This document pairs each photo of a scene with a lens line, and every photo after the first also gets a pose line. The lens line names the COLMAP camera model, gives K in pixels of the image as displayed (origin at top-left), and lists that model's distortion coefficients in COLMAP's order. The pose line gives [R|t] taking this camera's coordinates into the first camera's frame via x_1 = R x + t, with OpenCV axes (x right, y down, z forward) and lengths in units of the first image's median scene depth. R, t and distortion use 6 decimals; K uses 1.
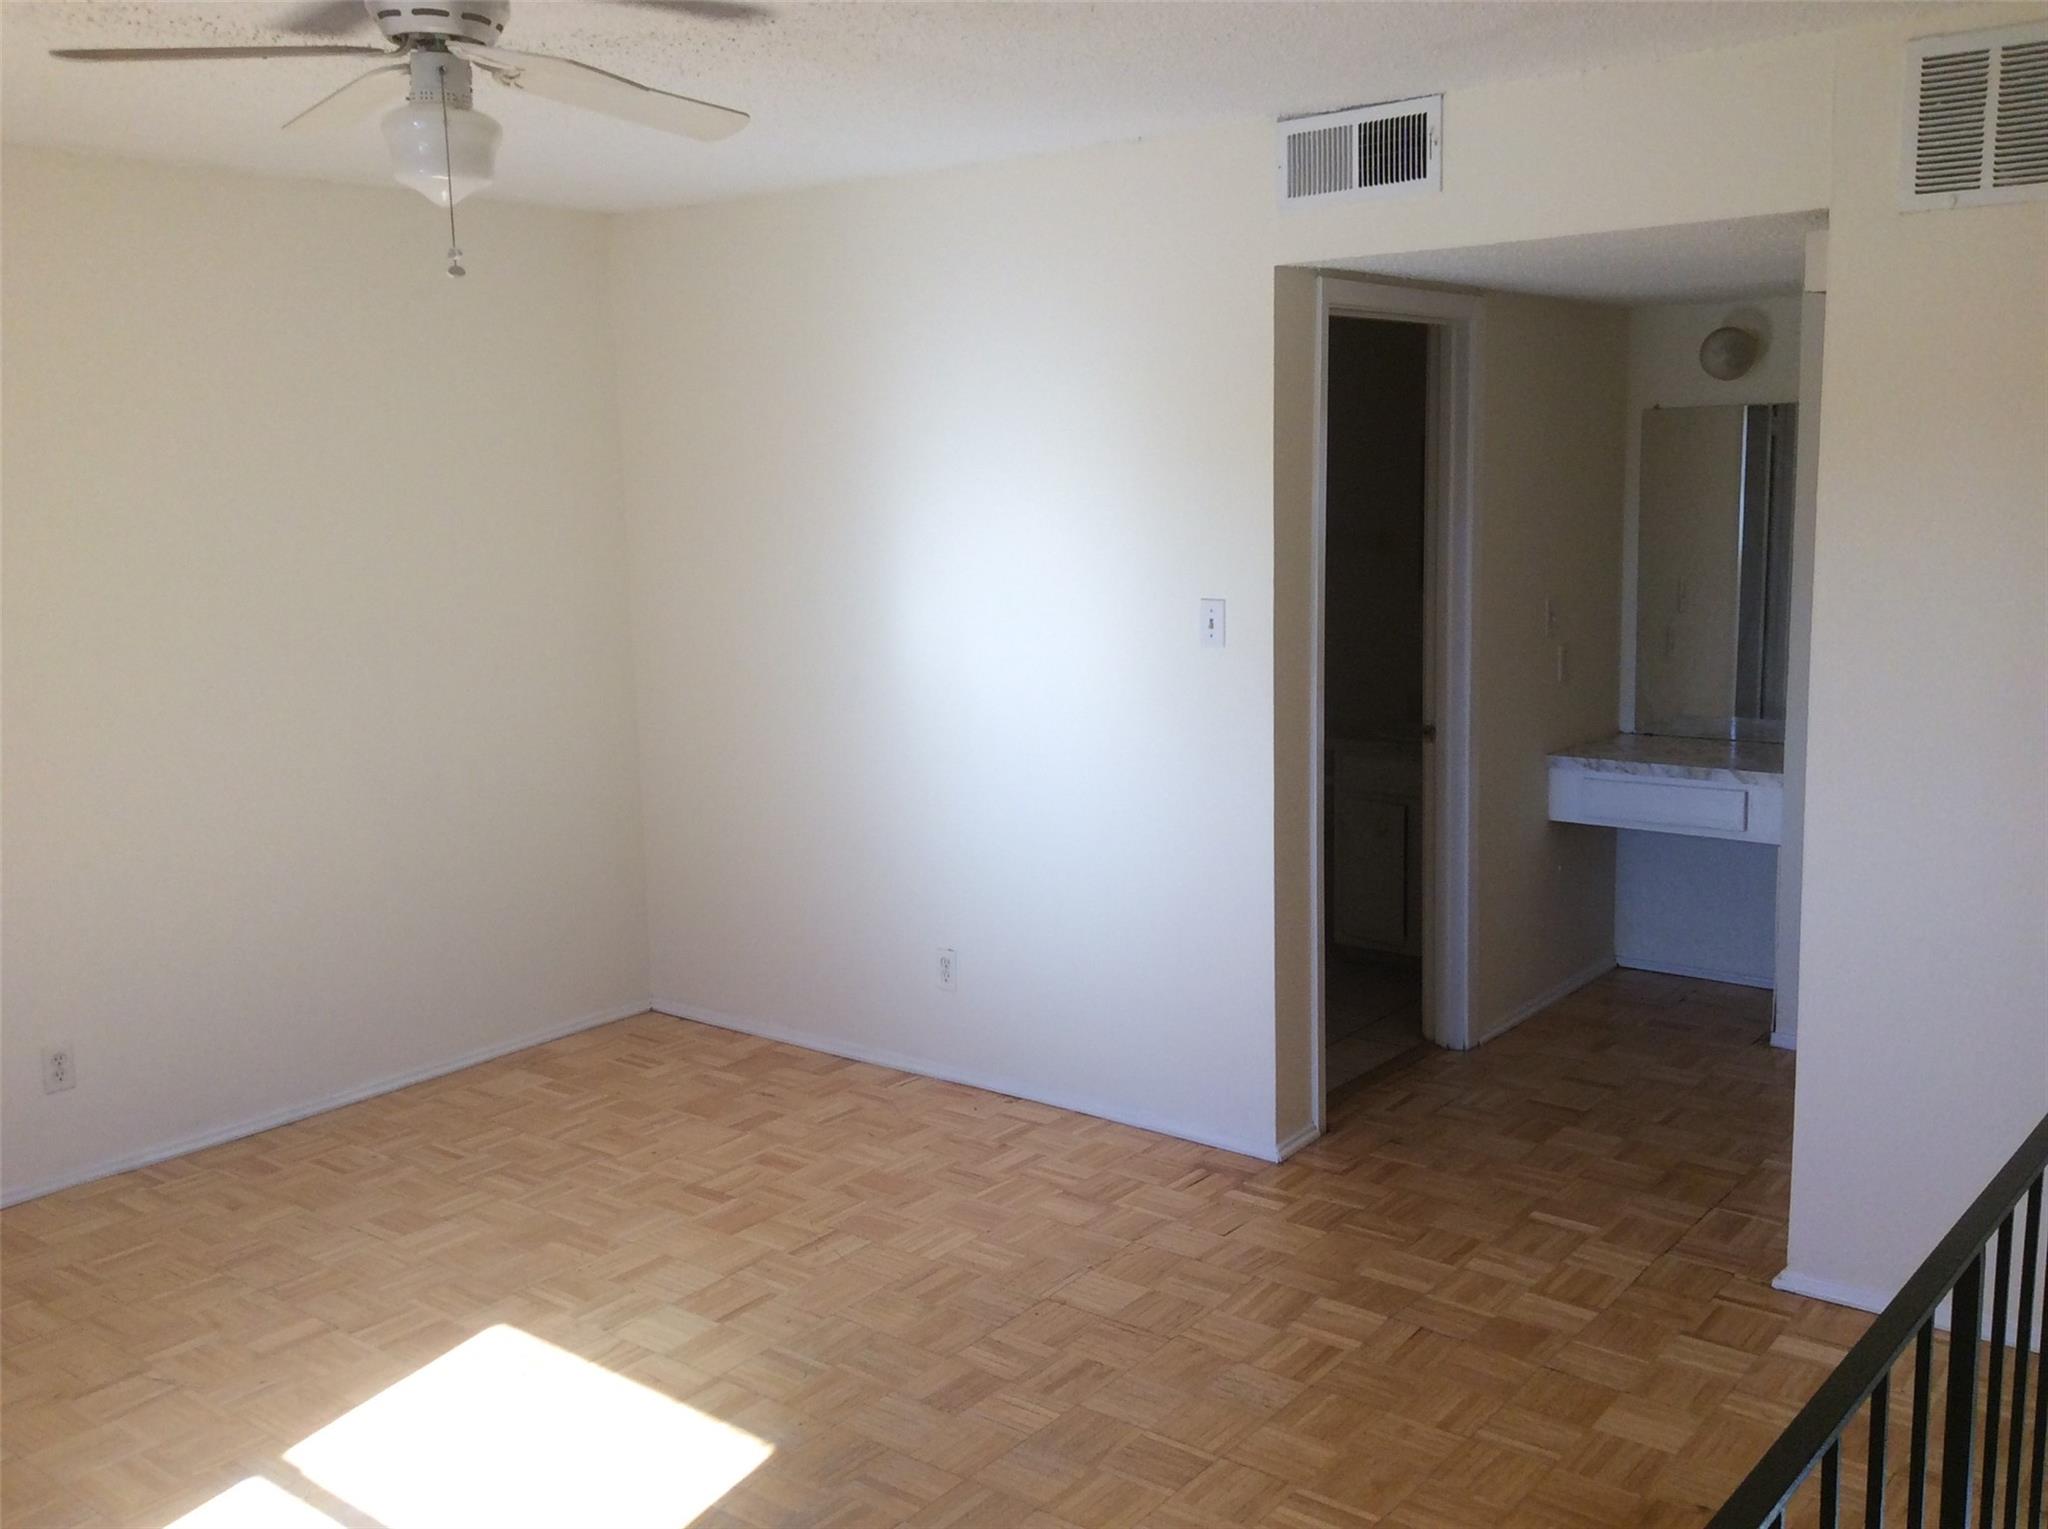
lens RADIAL K [[1882.9, 0, 1024.1], [0, 1882.9, 732.9], [0, 0, 1]] dist [0.215805, -0.461900]
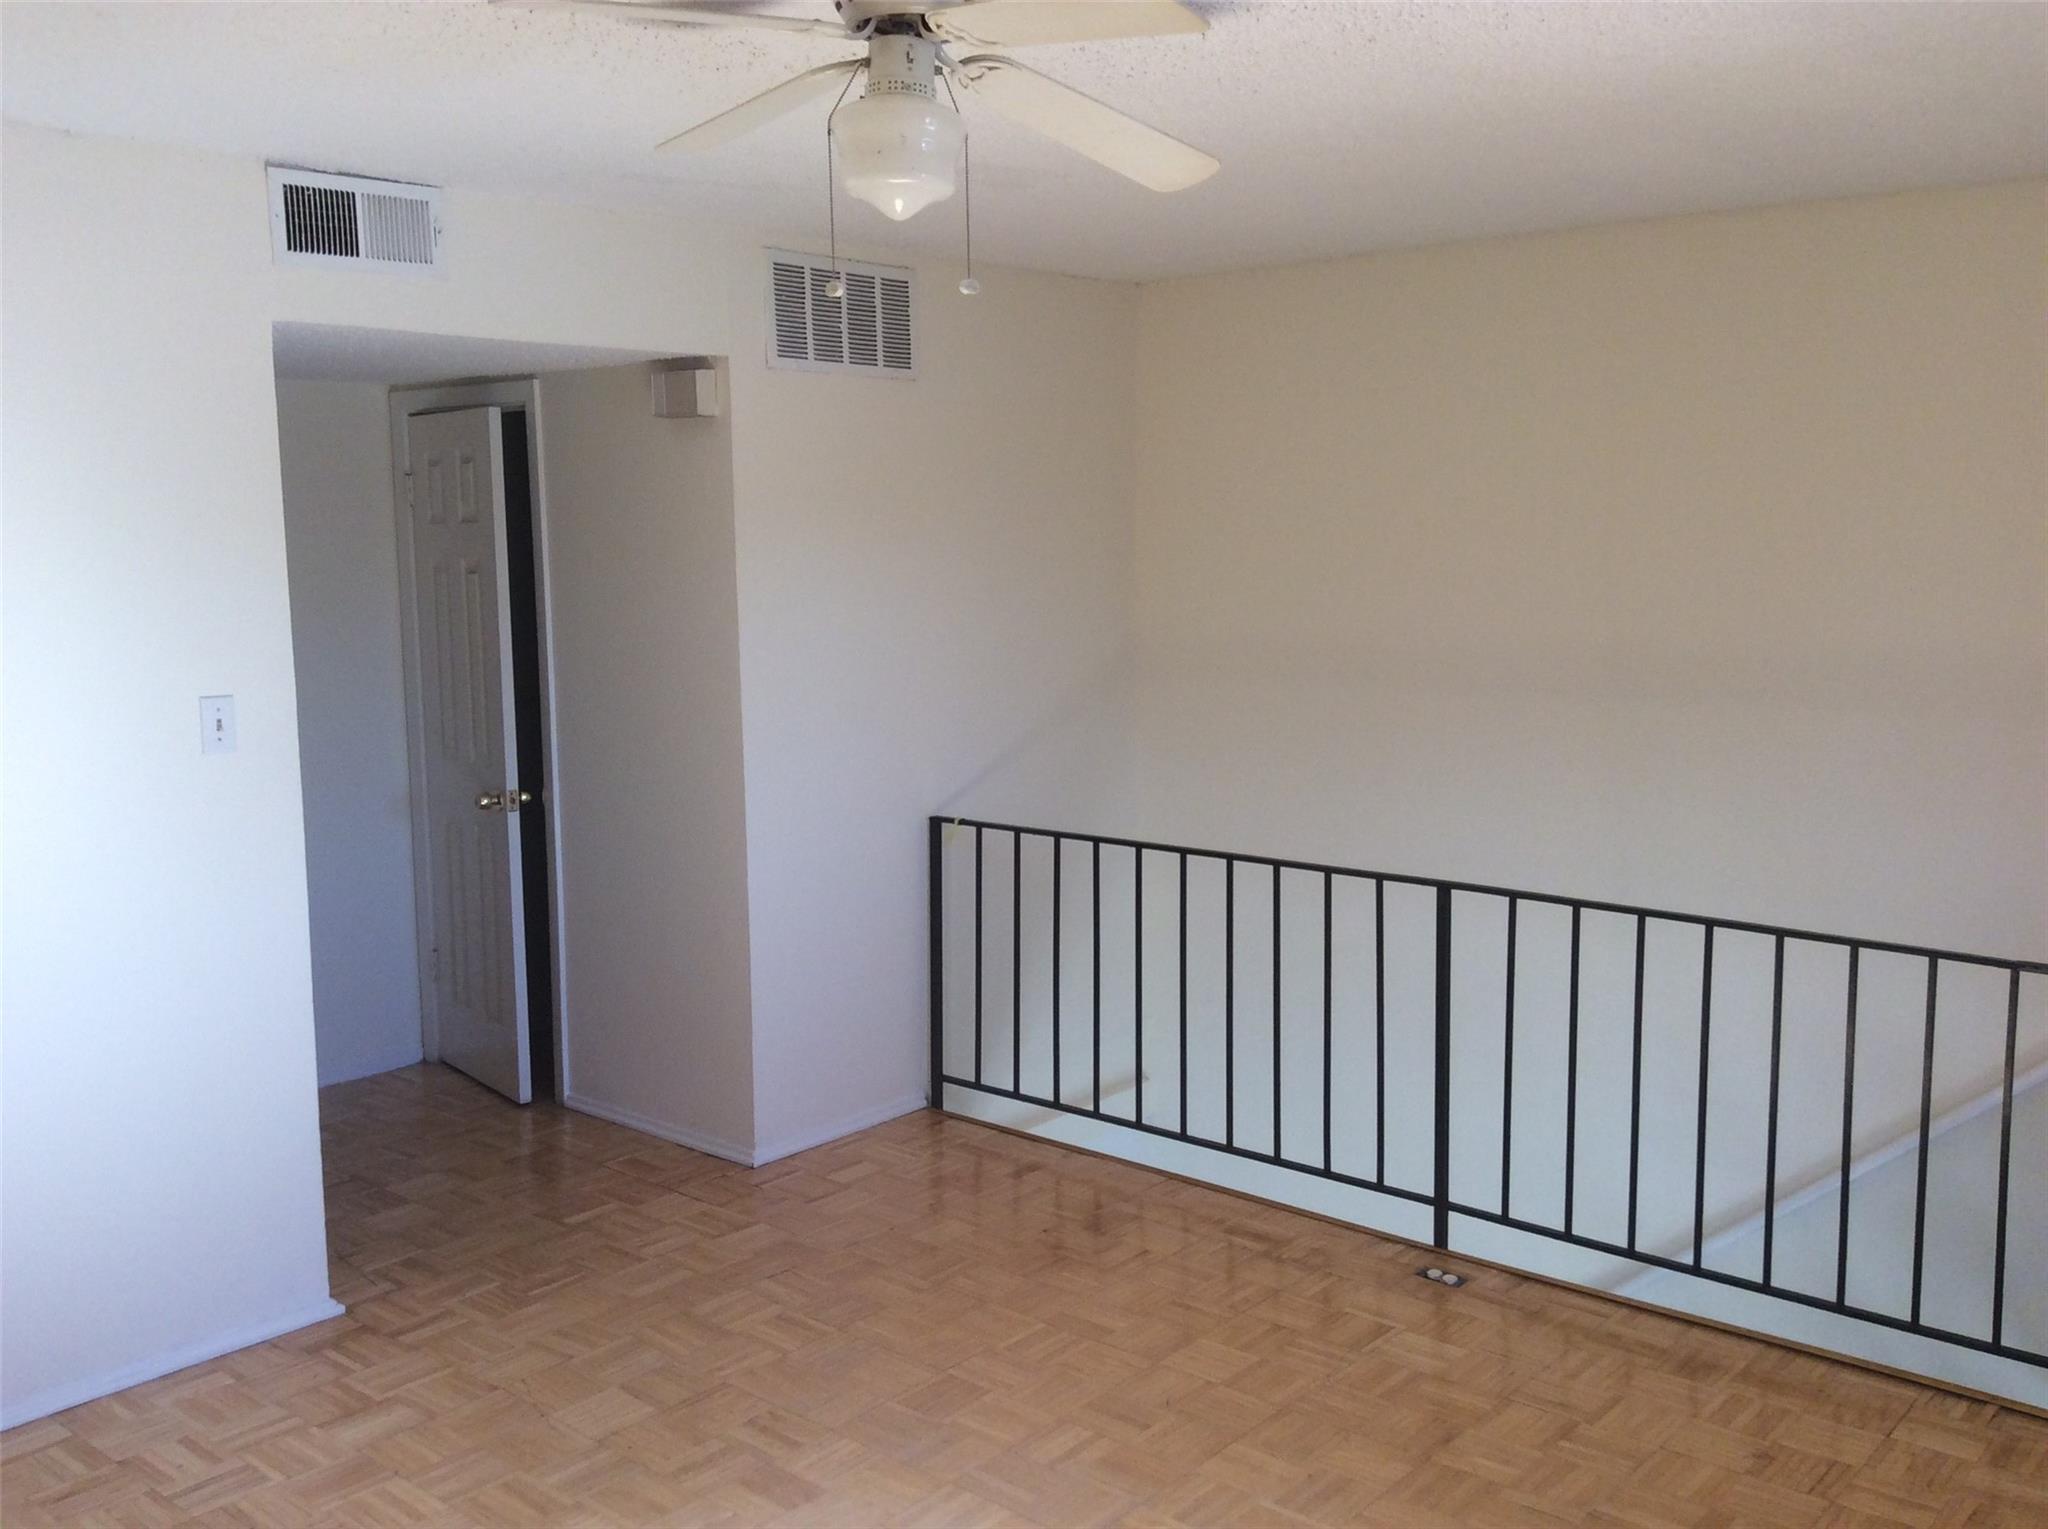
lens RADIAL K [[1857.5, 0, 1024.0], [0, 1857.5, 764.5], [0, 0, 1]] dist [0.120722, -0.221451]
pose [[0.042900, -0.102152, 0.993843, -0.824112], [0.155106, 0.983379, 0.094381, -0.073860], [-0.986966, 0.150102, 0.058032, 0.685107]]
